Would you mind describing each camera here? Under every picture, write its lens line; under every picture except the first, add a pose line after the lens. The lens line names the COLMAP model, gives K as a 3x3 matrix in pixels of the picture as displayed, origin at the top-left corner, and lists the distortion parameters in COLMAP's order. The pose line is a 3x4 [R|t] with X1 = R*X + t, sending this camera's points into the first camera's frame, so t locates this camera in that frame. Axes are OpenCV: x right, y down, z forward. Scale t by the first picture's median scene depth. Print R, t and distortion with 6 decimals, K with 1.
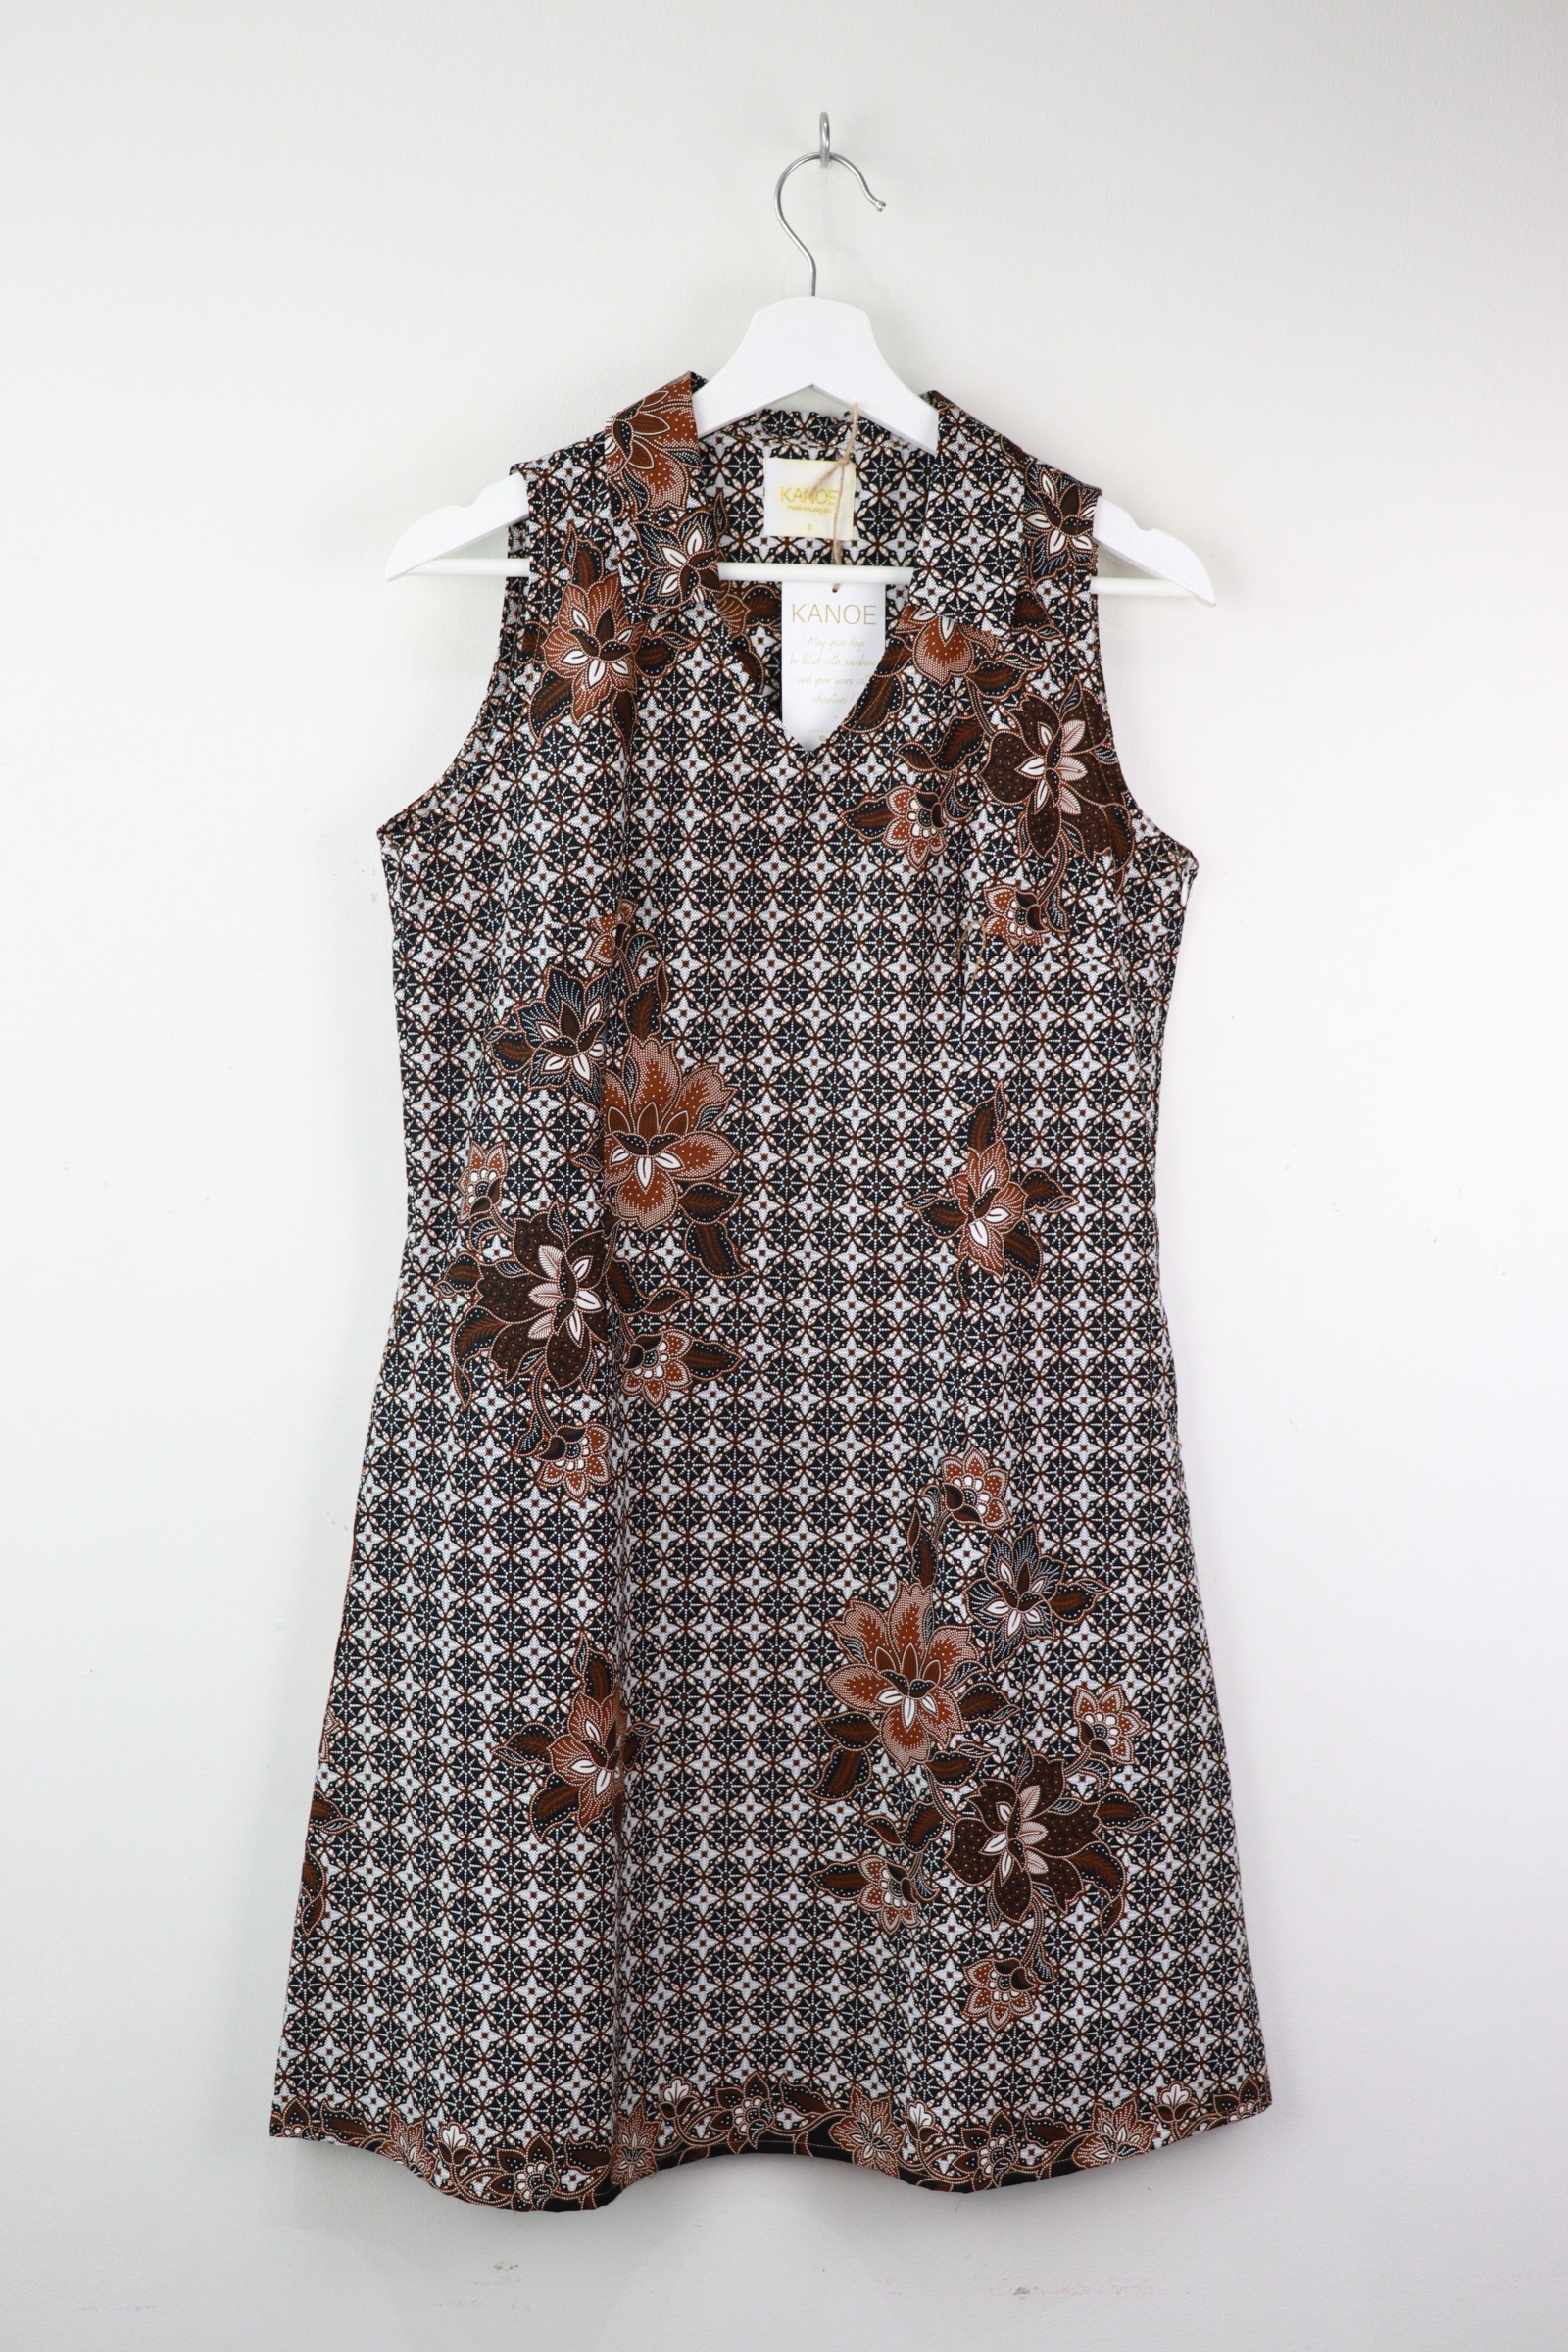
lens RADIAL K [[2569.3, 0, 747.4], [0, 2569.3, 1147.5], [0, 0, 1]] dist [-0.112354, 0.180802]
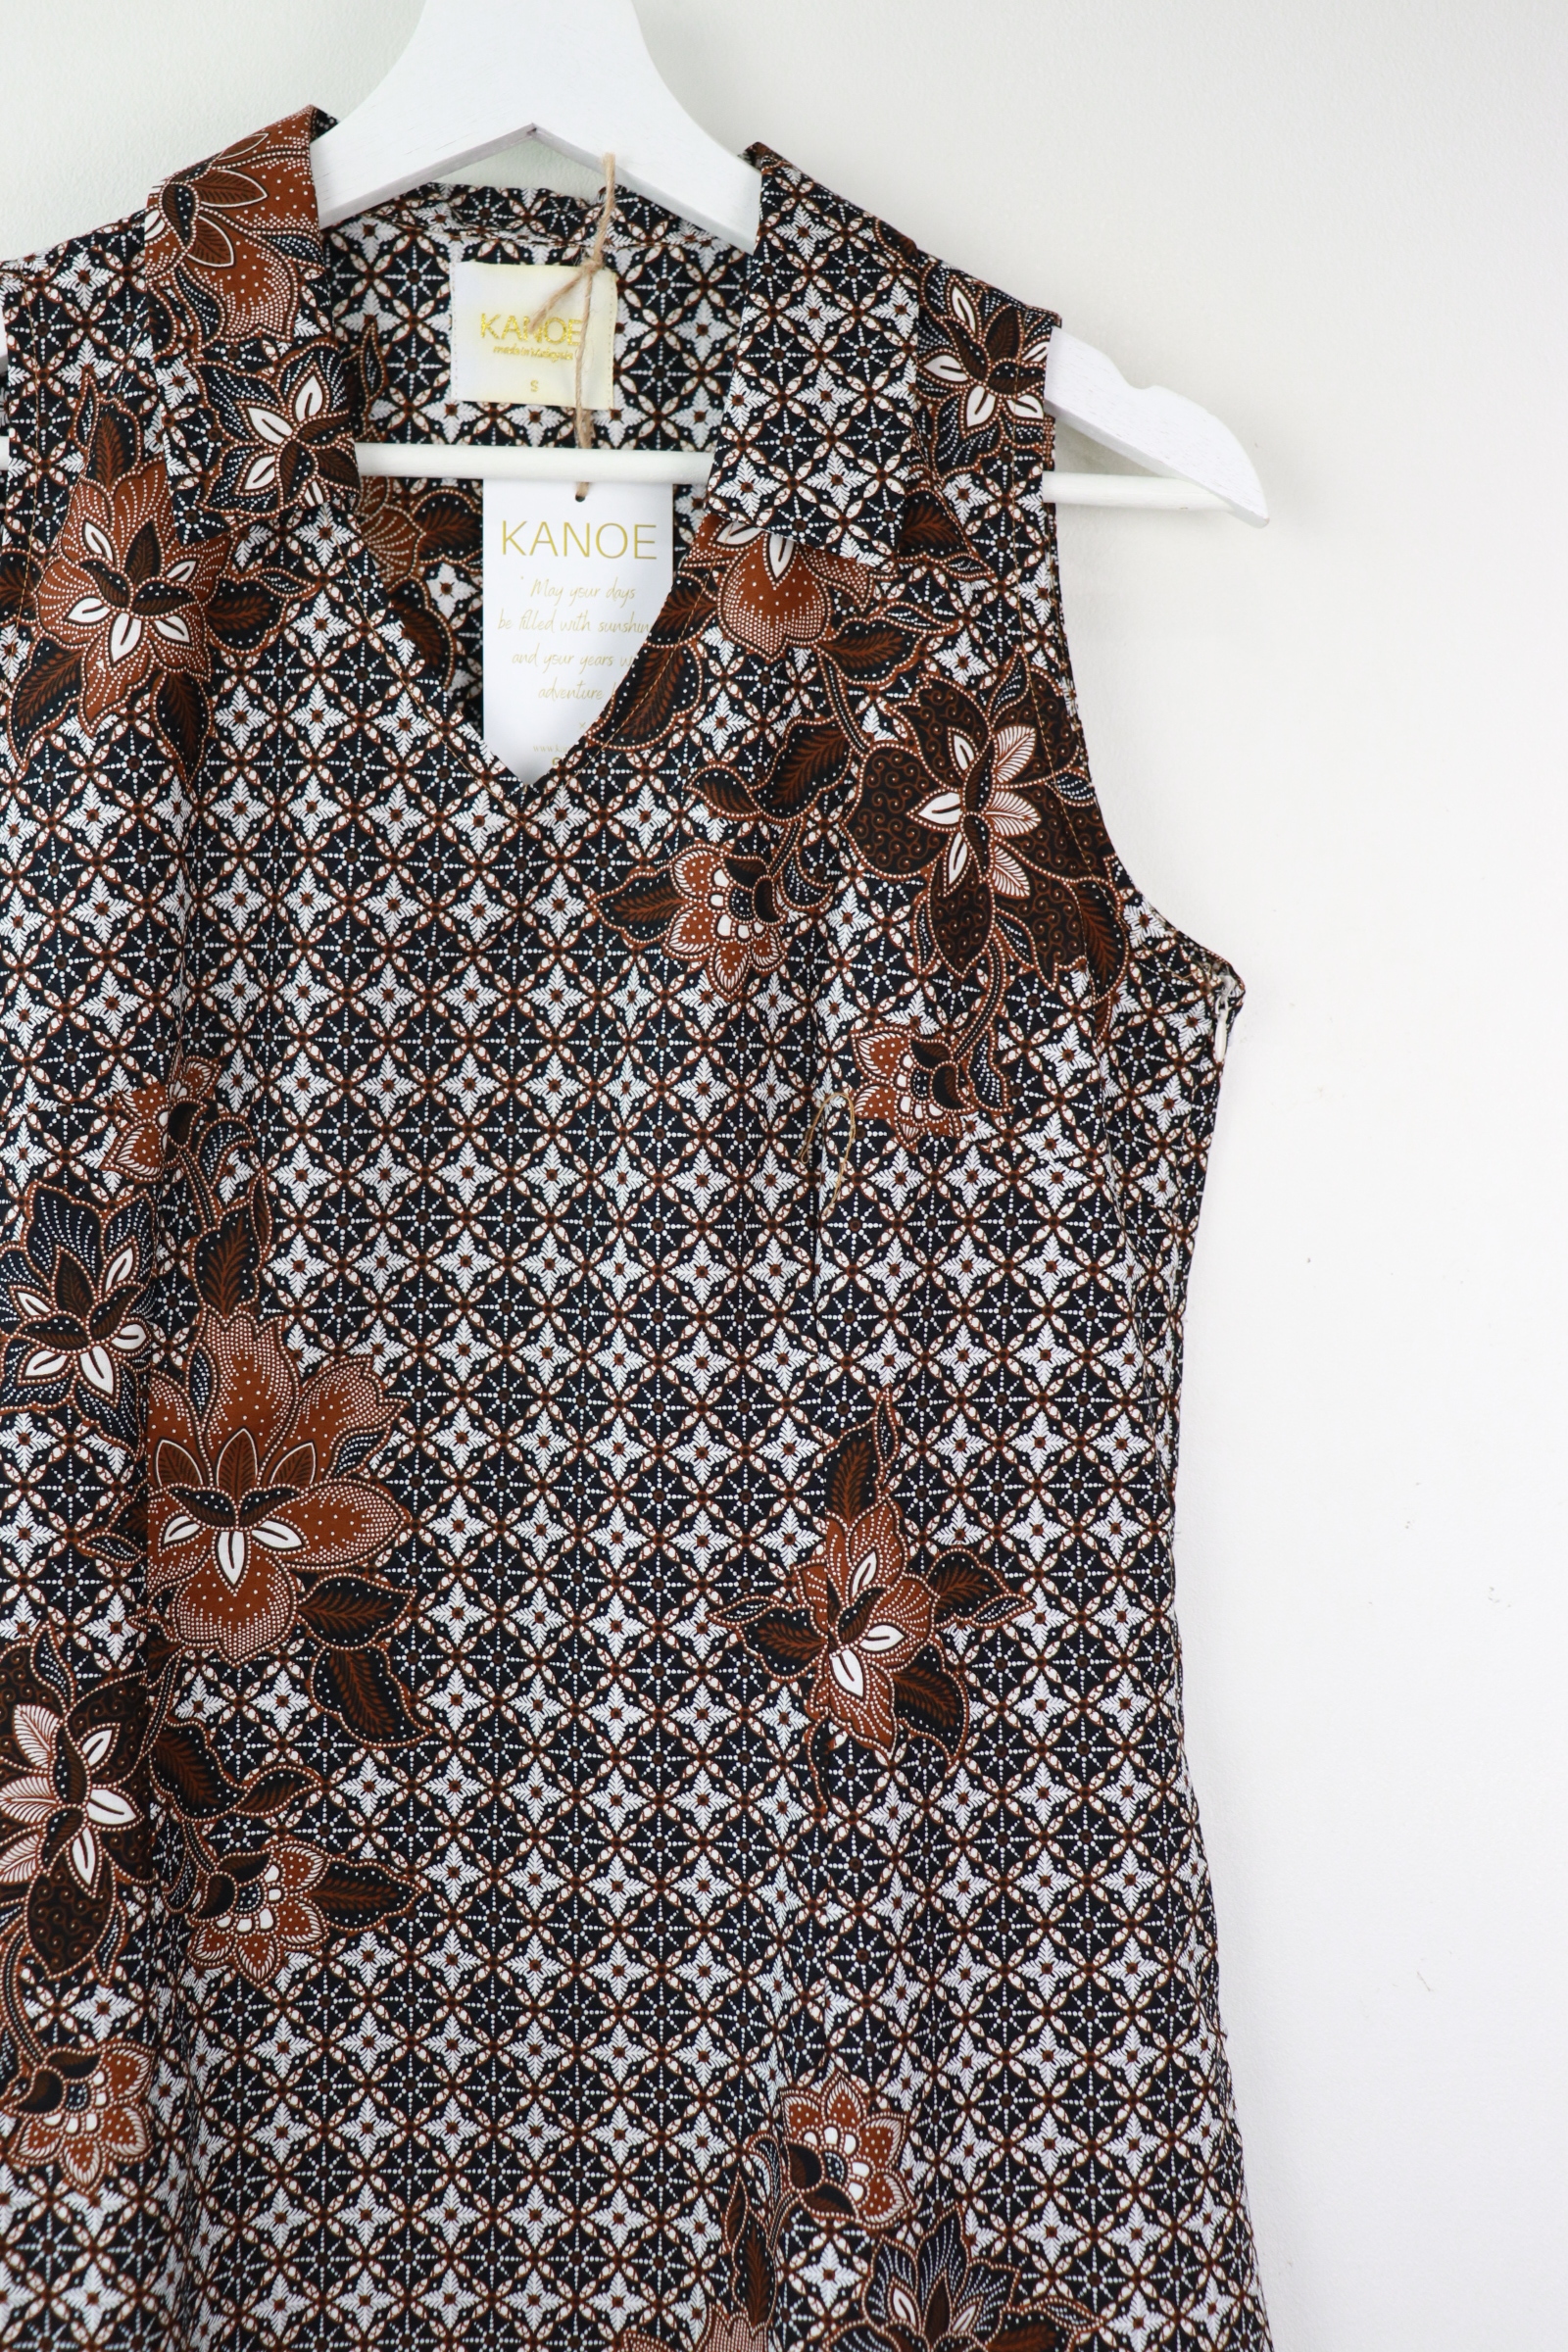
lens RADIAL K [[2569.3, 0, 747.4], [0, 2569.3, 1147.5], [0, 0, 1]] dist [-0.112354, 0.180802]
pose [[0.999988, -0.004897, -0.000328, 0.069855], [0.004865, 0.997849, -0.065369, -0.041229], [0.000647, 0.065366, 0.997861, 0.457593]]
